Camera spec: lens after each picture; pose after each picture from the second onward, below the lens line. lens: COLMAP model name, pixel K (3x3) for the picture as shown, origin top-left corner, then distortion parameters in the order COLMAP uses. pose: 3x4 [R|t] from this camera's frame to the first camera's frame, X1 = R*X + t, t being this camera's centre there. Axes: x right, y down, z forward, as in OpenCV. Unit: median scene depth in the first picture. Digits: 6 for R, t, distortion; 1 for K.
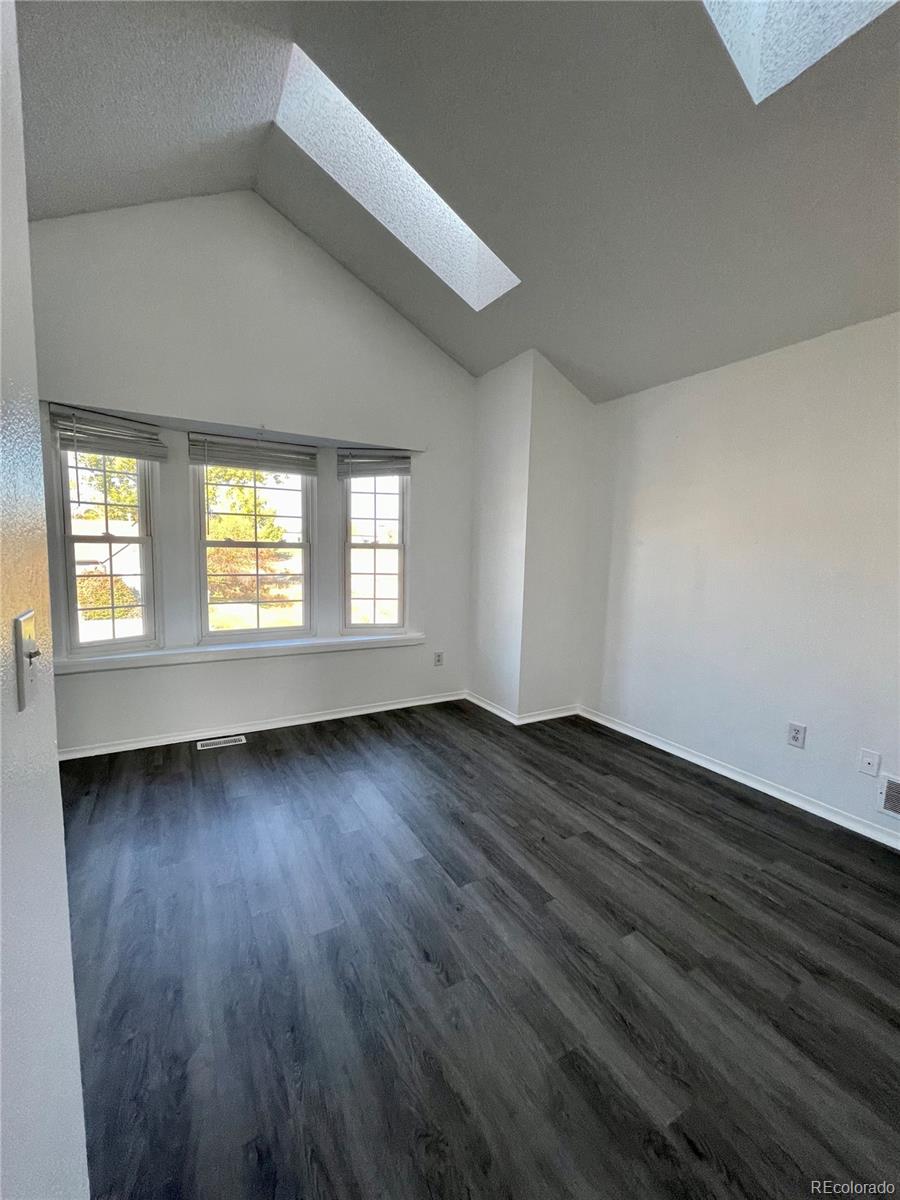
lens RADIAL K [[486.3, 0, 450.8], [0, 486.3, 593.0], [0, 0, 1]] dist [0.000790, 0.000454]
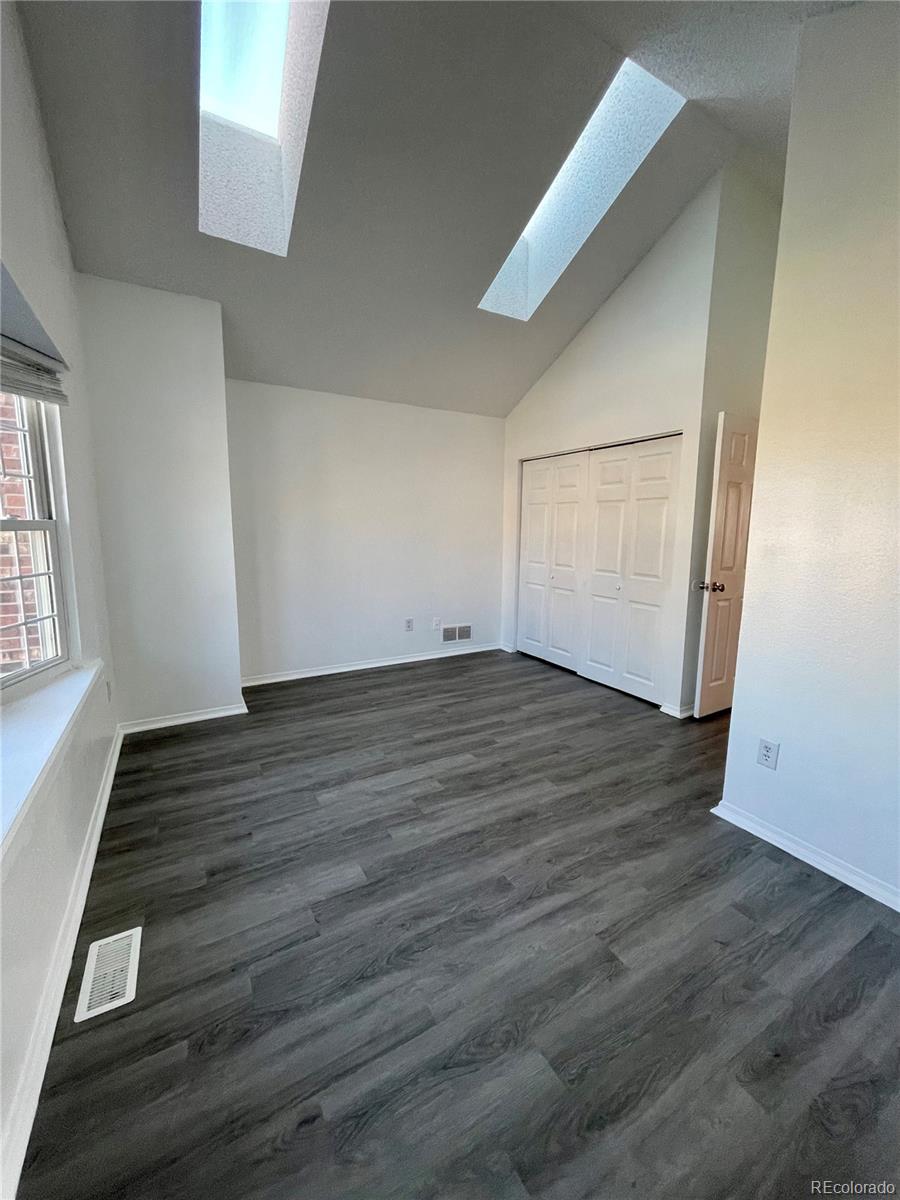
lens RADIAL K [[486.3, 0, 450.8], [0, 486.3, 593.0], [0, 0, 1]] dist [0.000790, 0.000454]
pose [[0.000688, -0.161347, 0.986898, -0.864167], [0.091996, 0.982723, 0.160600, -0.081248], [-0.995759, 0.090680, 0.015519, 0.648147]]
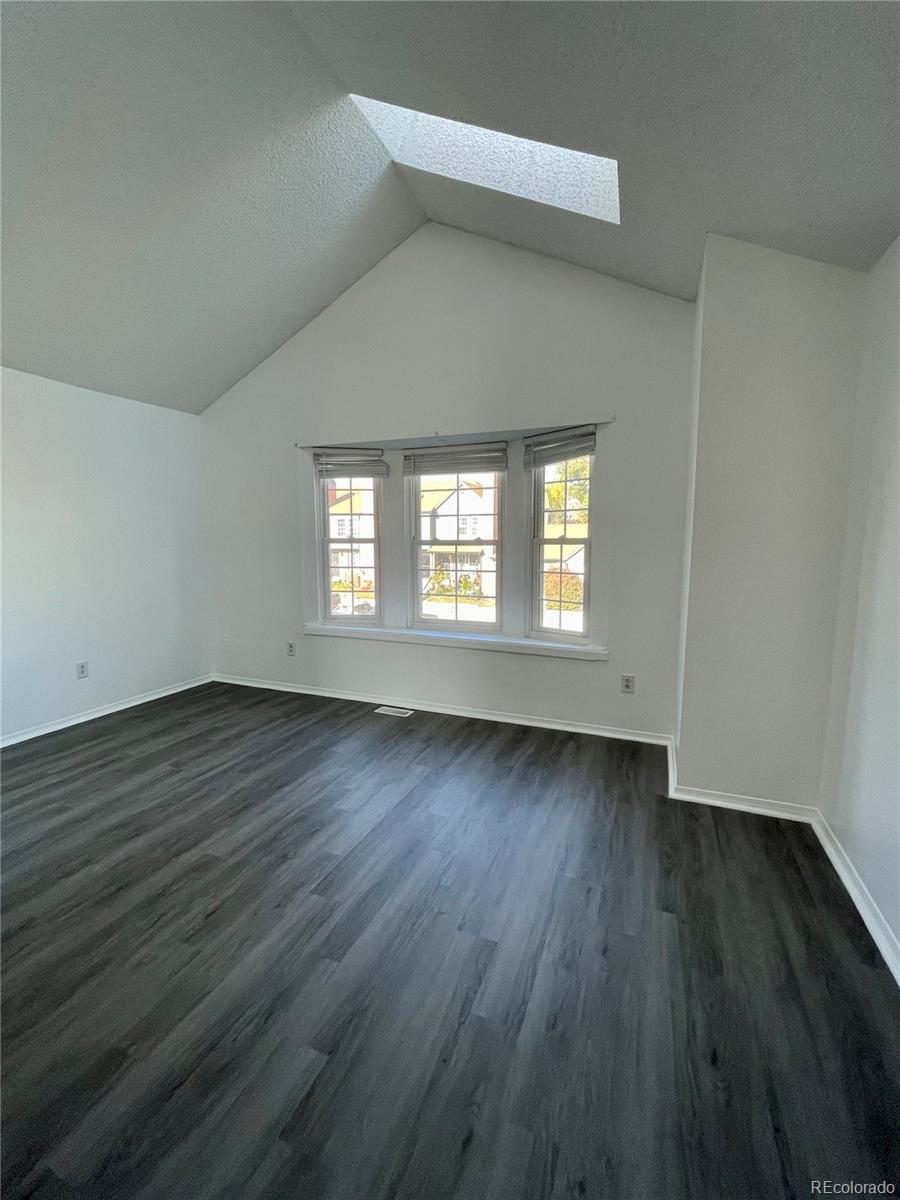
lens RADIAL K [[509.9, 0, 450.1], [0, 509.9, 592.3], [0, 0, 1]] dist [0.000971, 0.001266]
pose [[0.611324, 0.057408, -0.789295, 0.566013], [-0.061945, 0.997777, 0.024594, -0.018052], [0.788952, 0.033858, 0.613521, 0.344766]]
